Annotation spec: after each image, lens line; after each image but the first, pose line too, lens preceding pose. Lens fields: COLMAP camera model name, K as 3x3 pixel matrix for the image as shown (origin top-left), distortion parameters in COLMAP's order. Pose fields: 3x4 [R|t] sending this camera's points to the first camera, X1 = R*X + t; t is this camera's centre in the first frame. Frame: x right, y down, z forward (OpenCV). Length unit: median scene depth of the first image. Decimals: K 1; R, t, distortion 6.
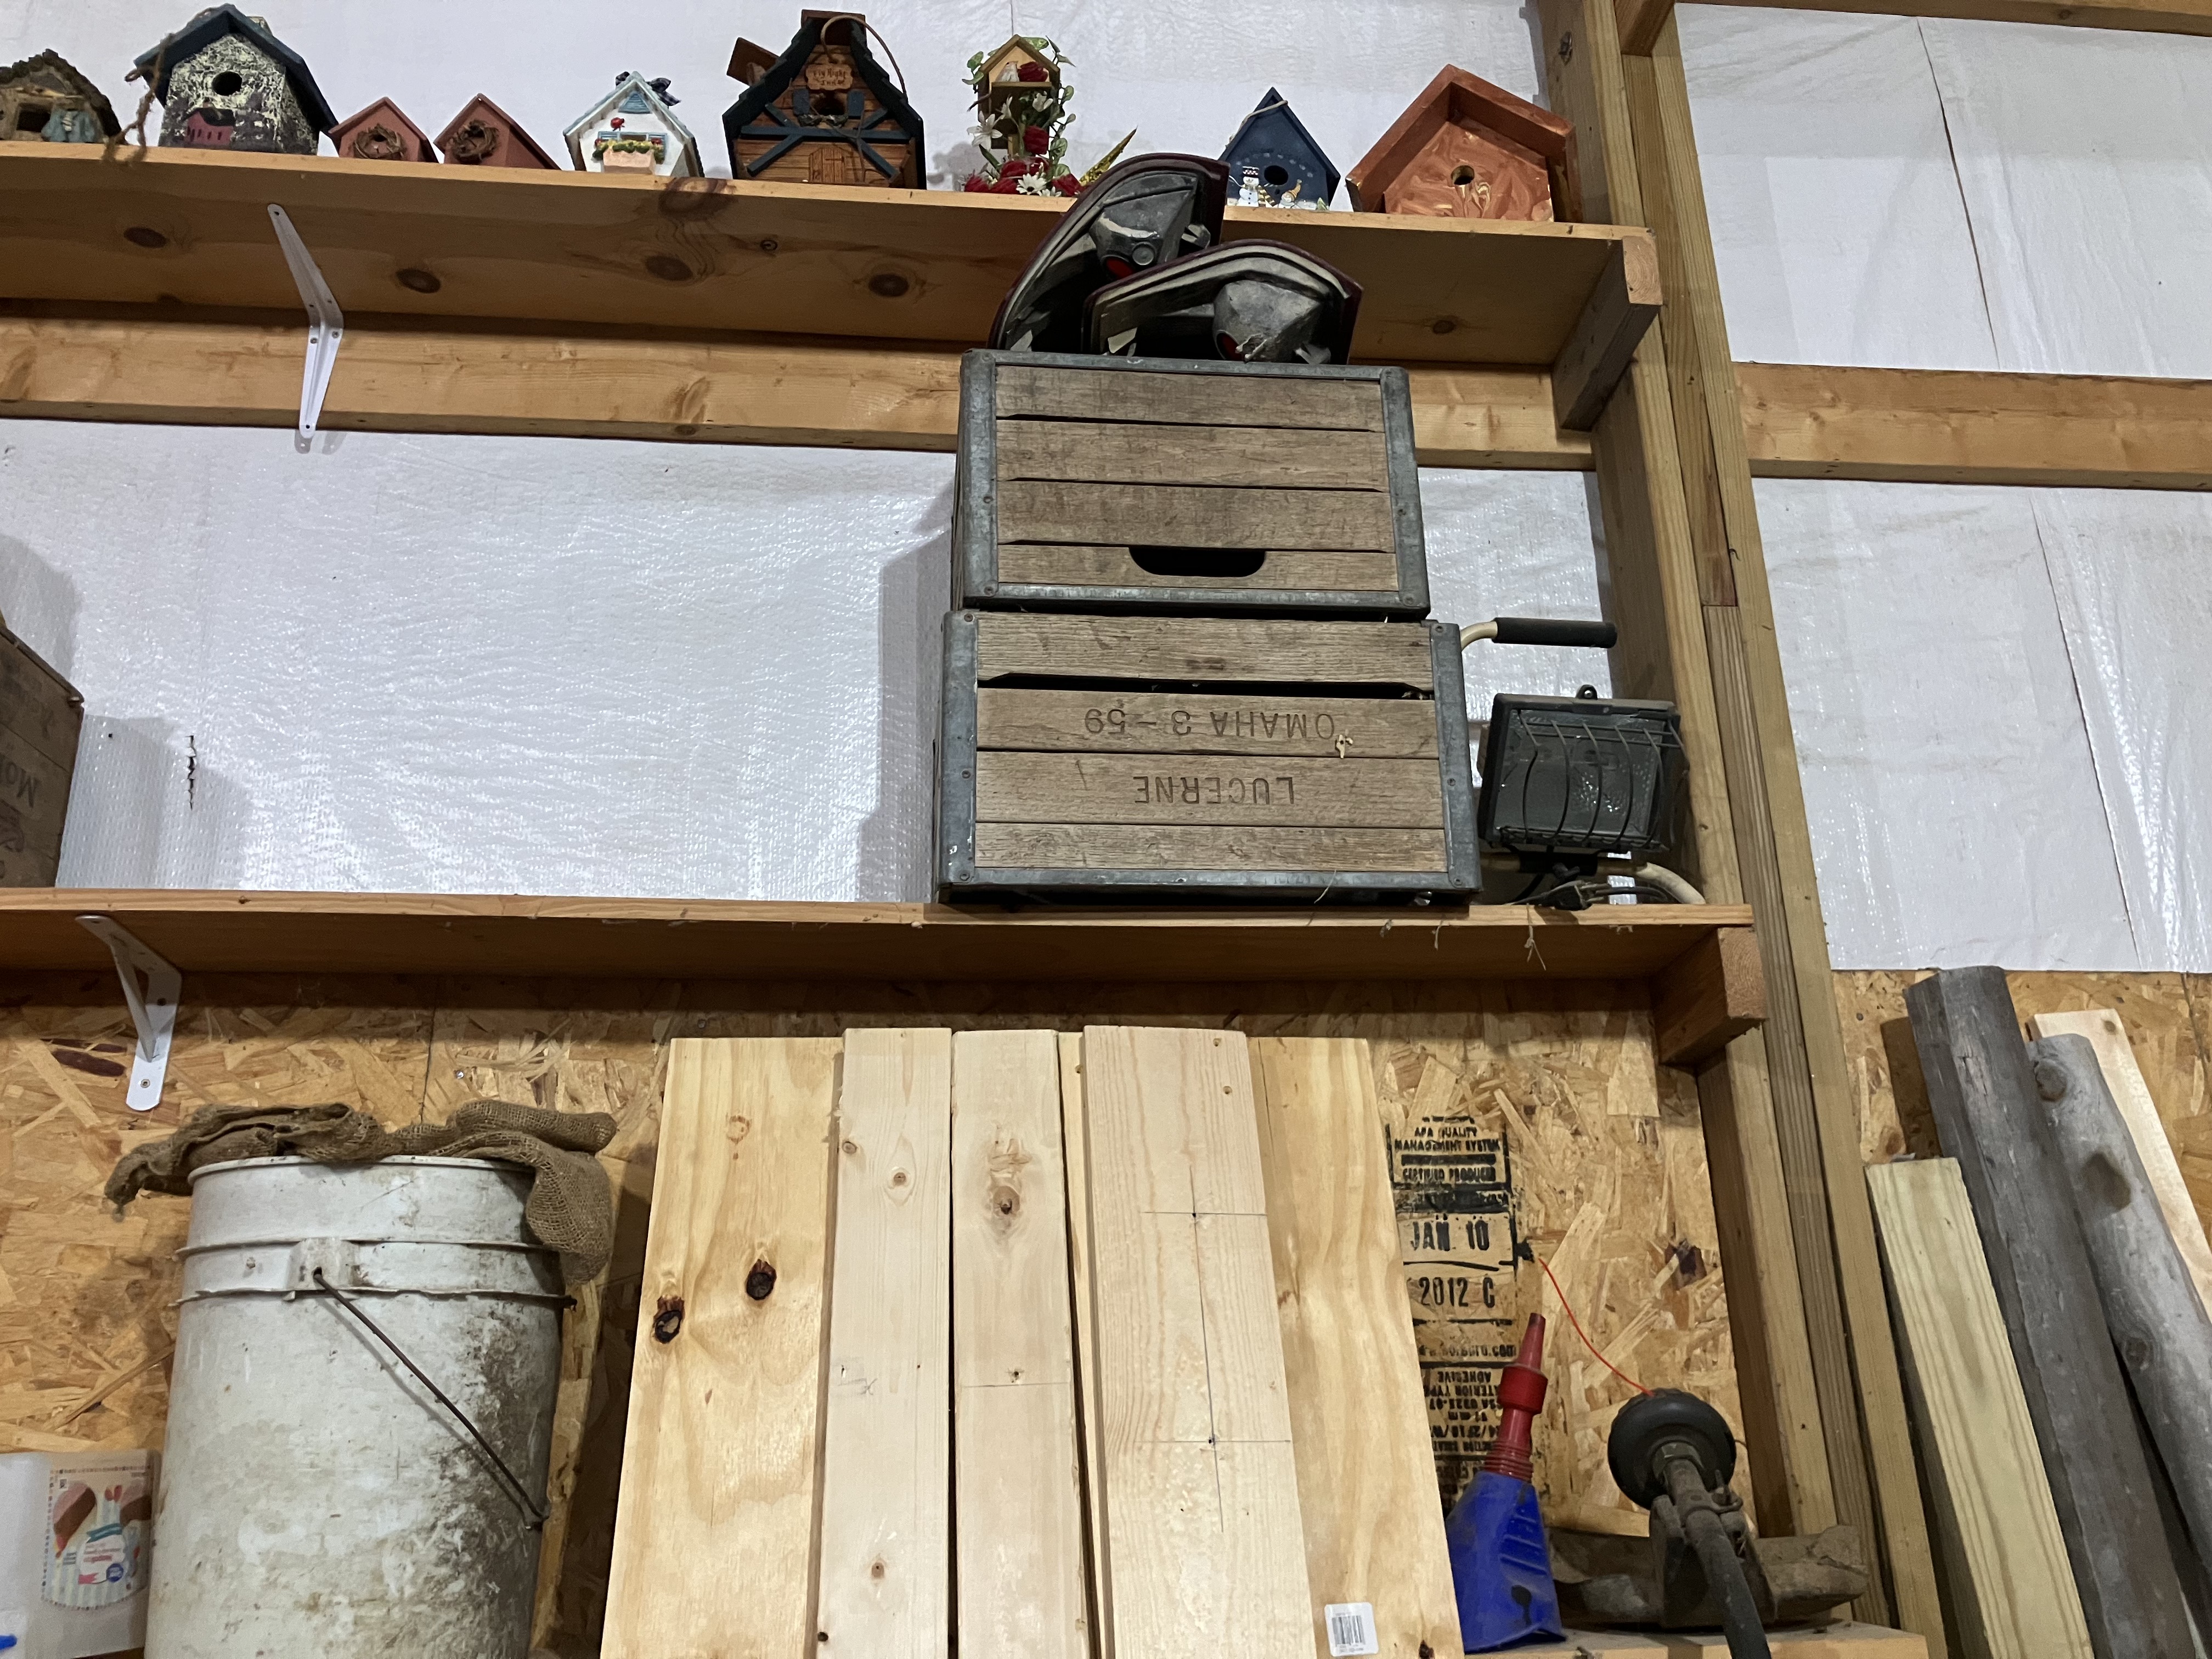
lens RADIAL K [[1784.6, 0, 1122.8], [0, 1784.6, 781.5], [0, 0, 1]] dist [0.044444, -0.055990]
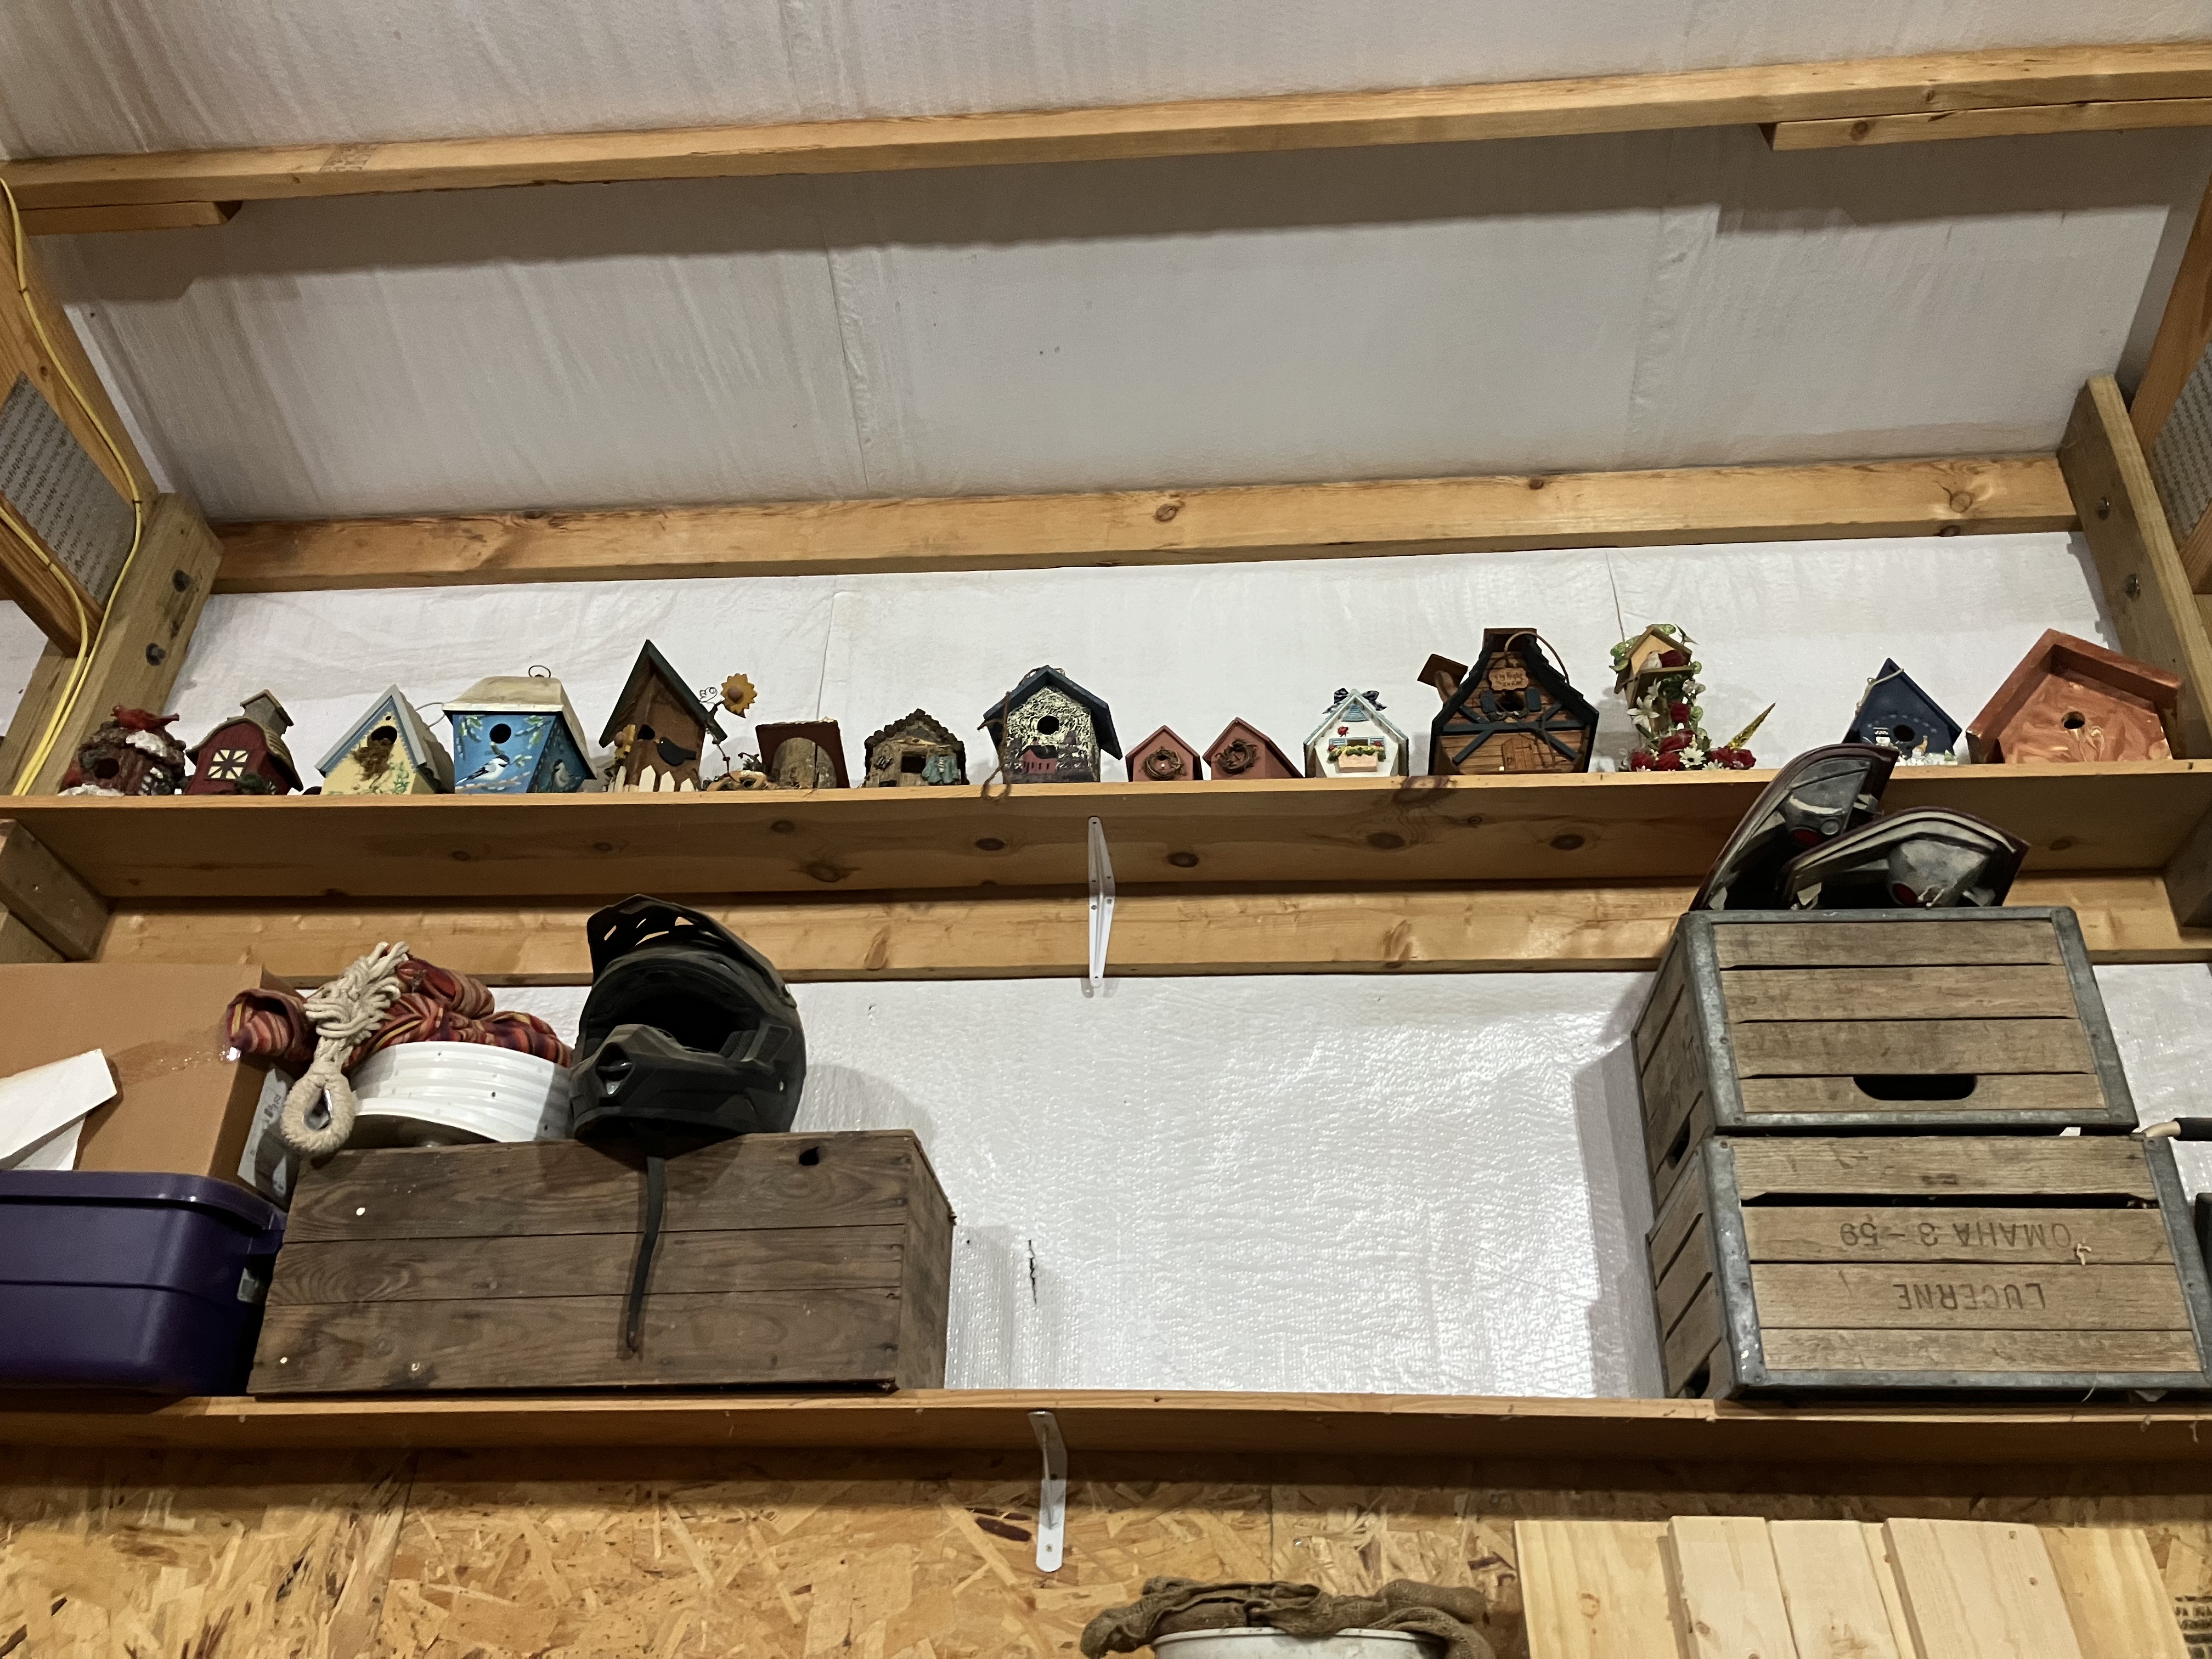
lens RADIAL K [[1784.6, 0, 1122.0], [0, 1784.6, 810.0], [0, 0, 1]] dist [0.044444, -0.055990]
pose [[0.982575, -0.057265, -0.176826, -0.232916], [0.022872, 0.981376, -0.190728, -0.083715], [0.184455, 0.183360, 0.965585, -0.240799]]
